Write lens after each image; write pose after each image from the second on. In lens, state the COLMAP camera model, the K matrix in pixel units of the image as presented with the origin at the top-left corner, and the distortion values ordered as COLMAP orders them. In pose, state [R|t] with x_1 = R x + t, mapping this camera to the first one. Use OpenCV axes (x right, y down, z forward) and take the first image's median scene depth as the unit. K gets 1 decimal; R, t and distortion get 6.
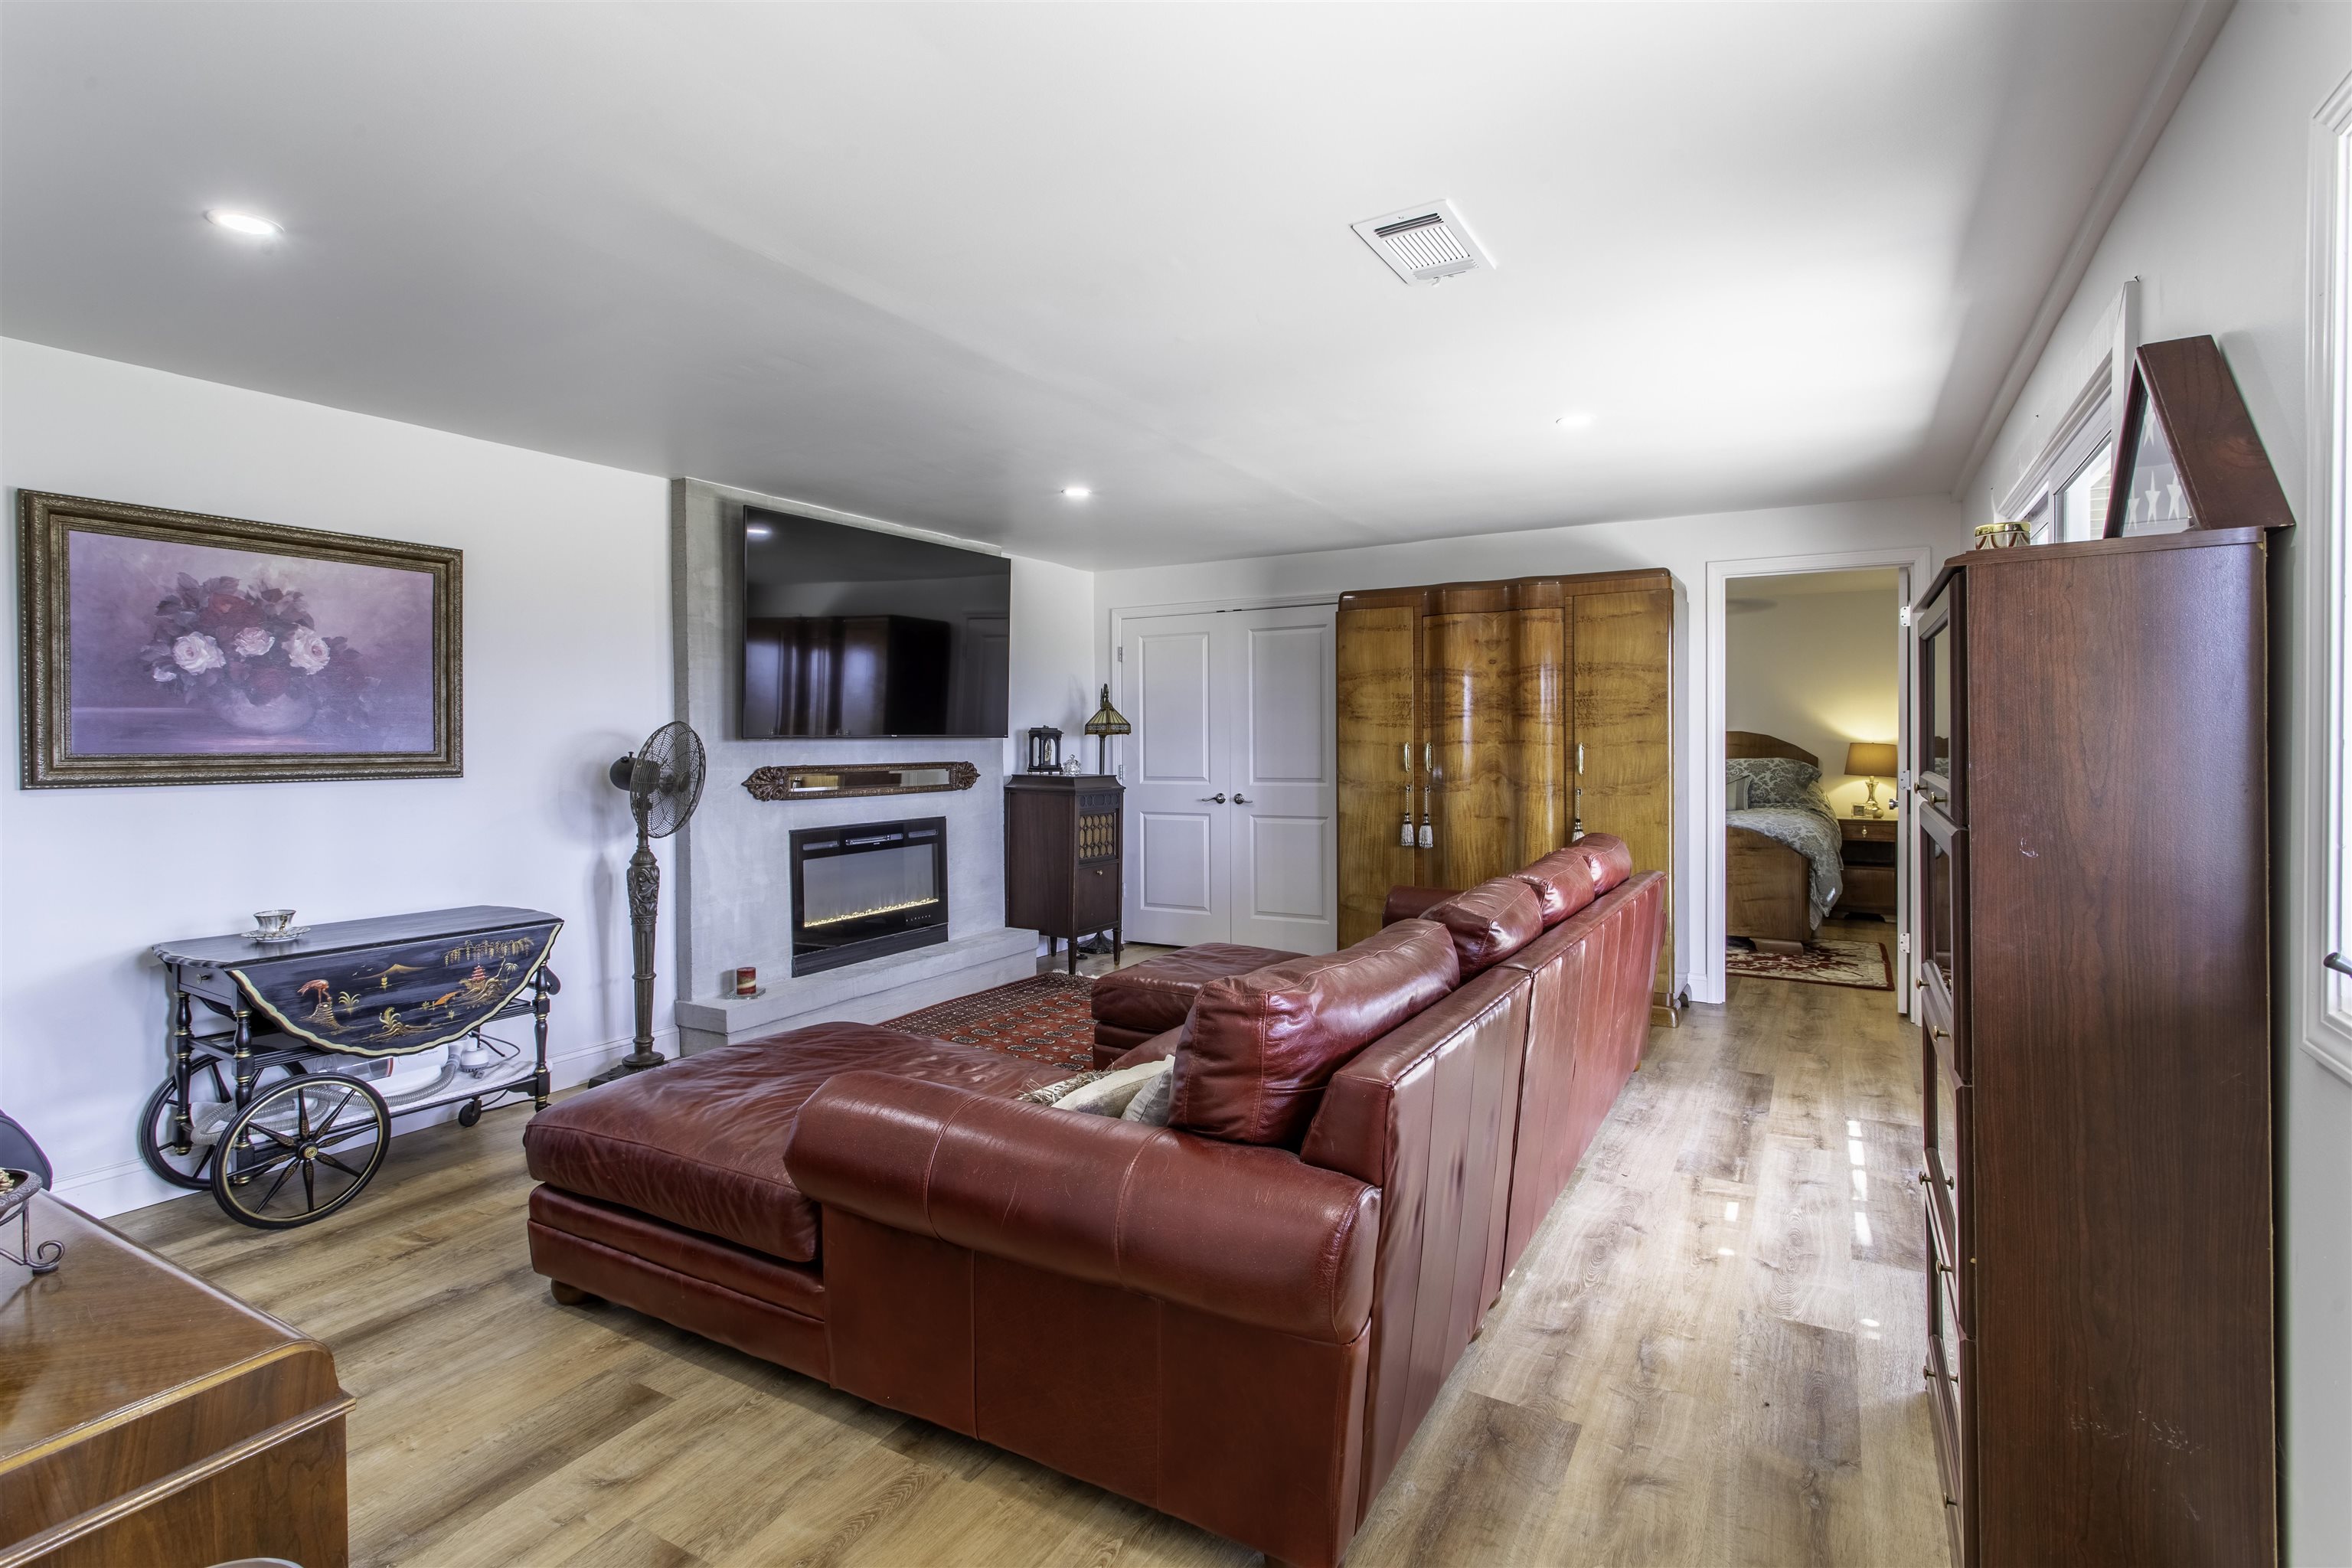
lens RADIAL K [[1142.3, 0, 1165.0], [0, 1142.3, 746.0], [0, 0, 1]] dist [0.002794, 0.001750]
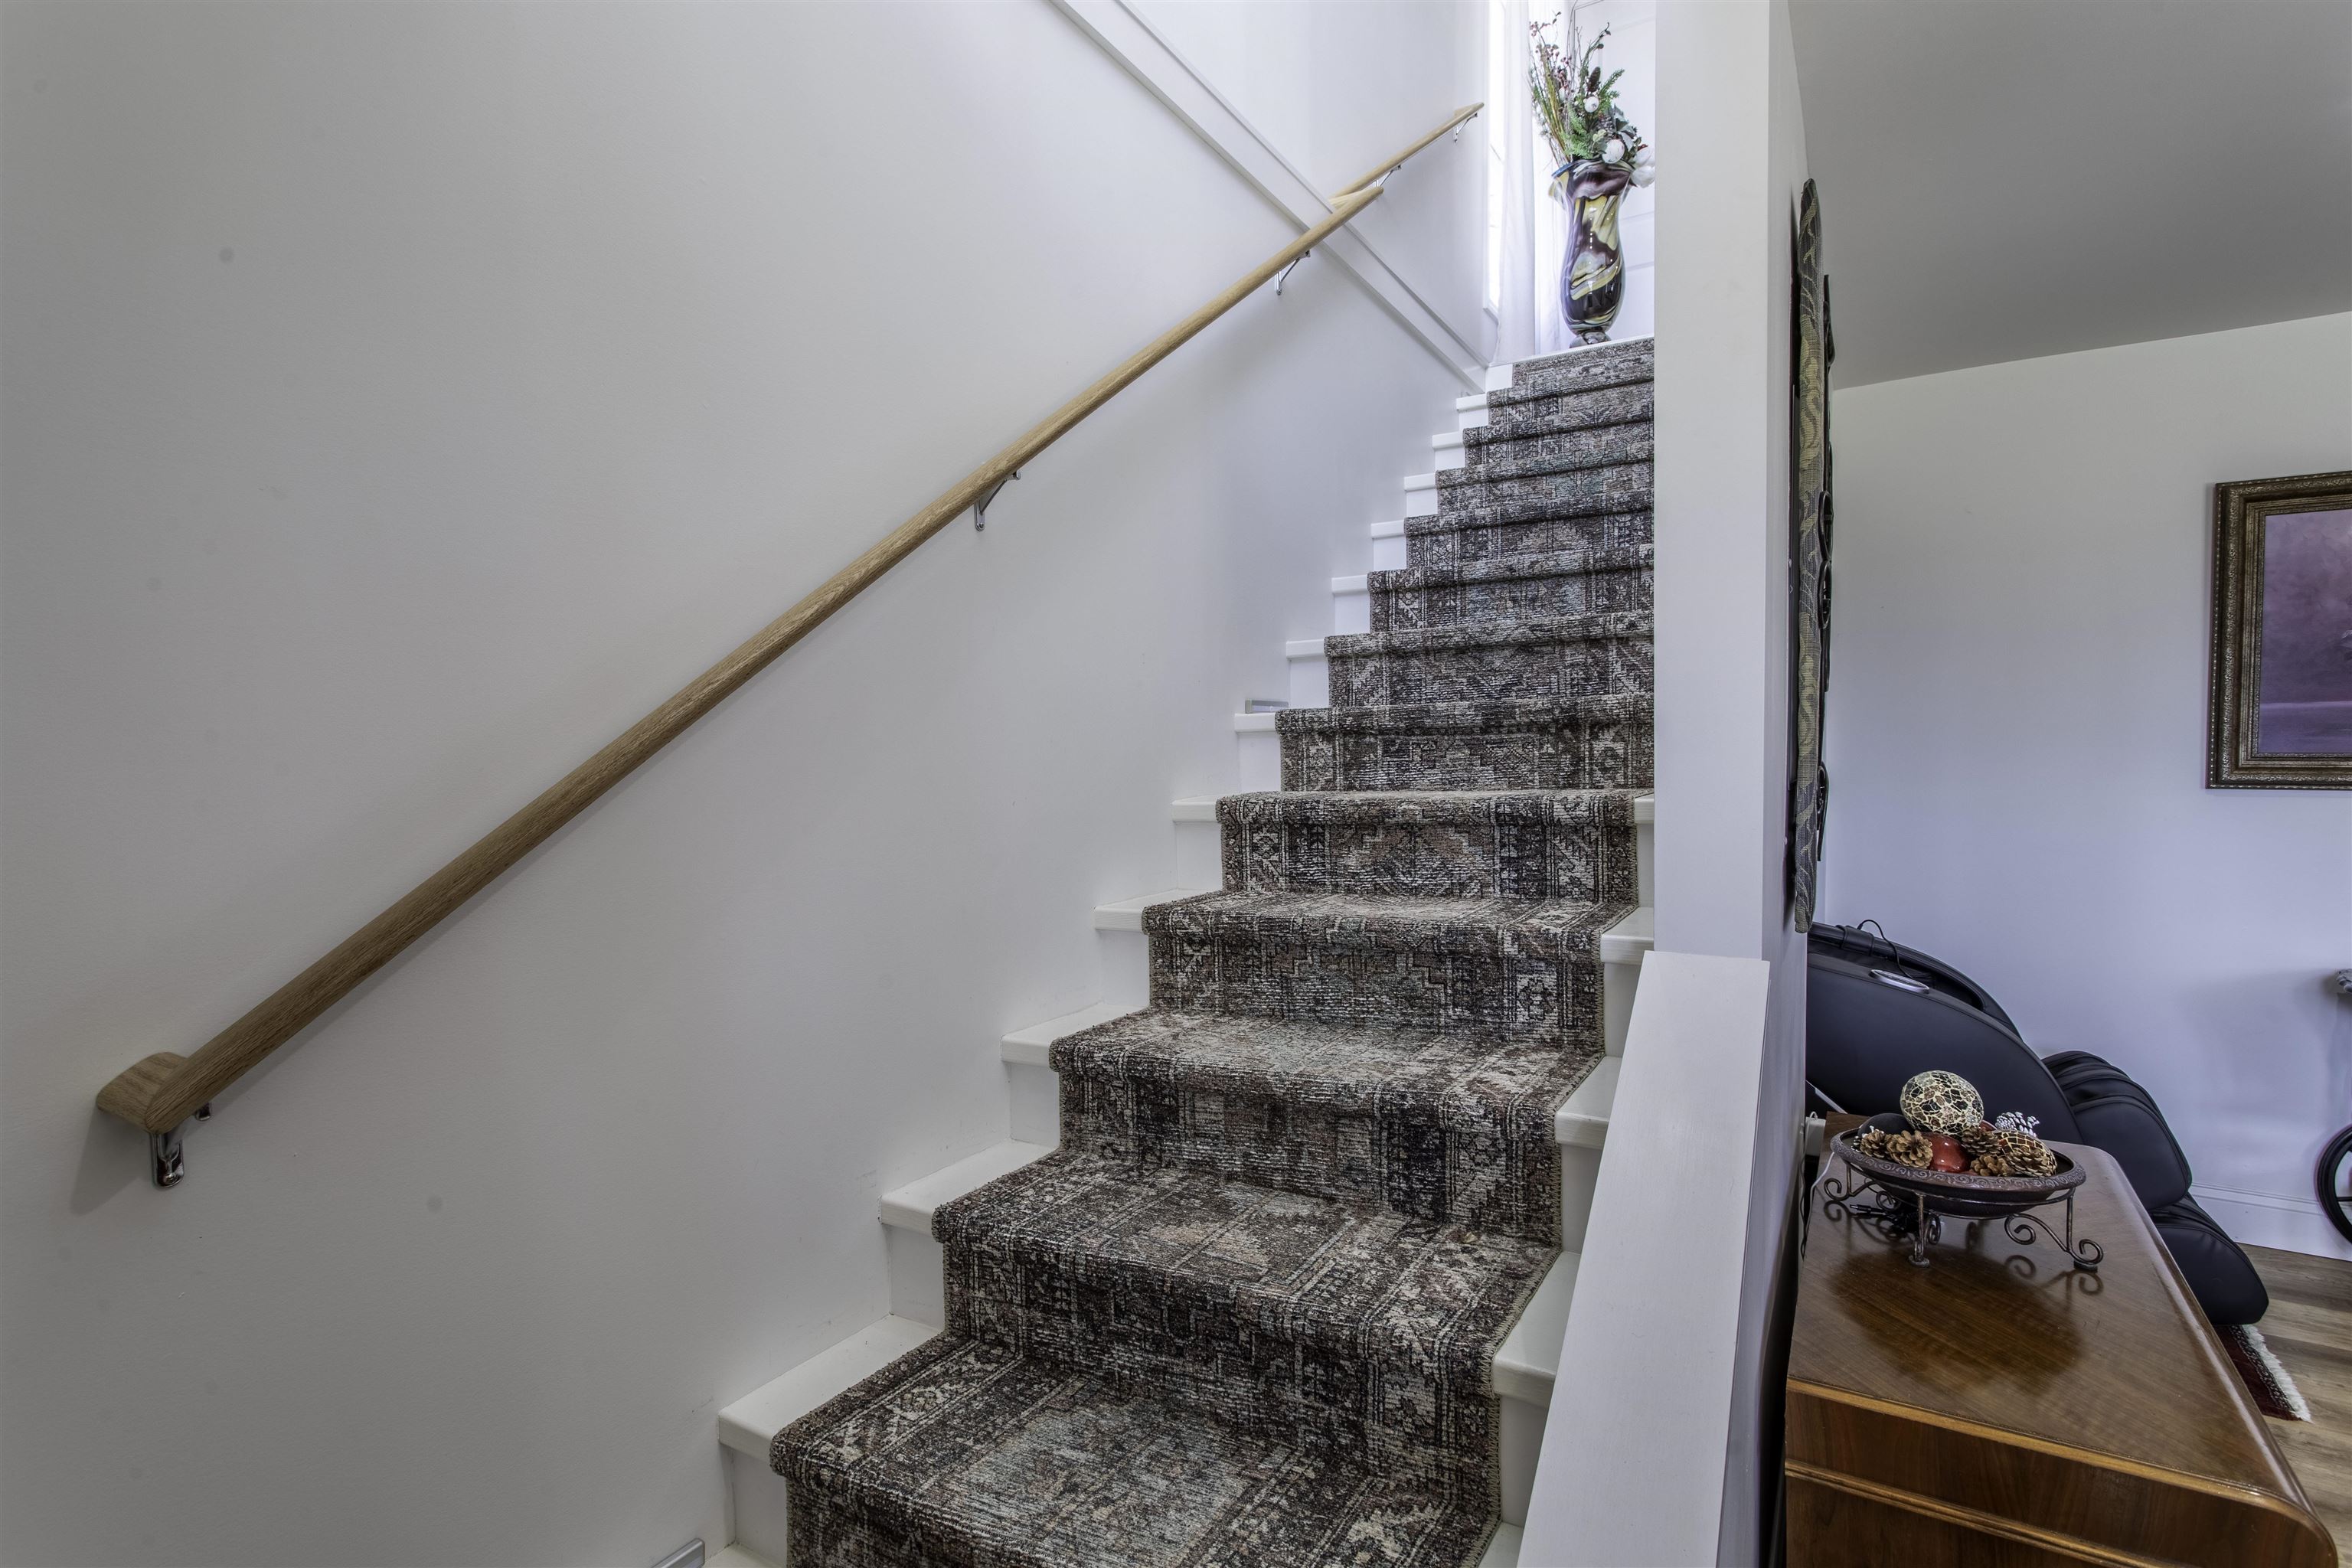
lens RADIAL K [[1142.3, 0, 1178.5], [0, 1142.3, 788.4], [0, 0, 1]] dist [0.002794, 0.001750]
pose [[-0.013953, 0.039082, -0.999139, 0.009594], [-0.001759, 0.999233, 0.039110, 0.000810], [0.999901, 0.002303, -0.013873, 0.111562]]
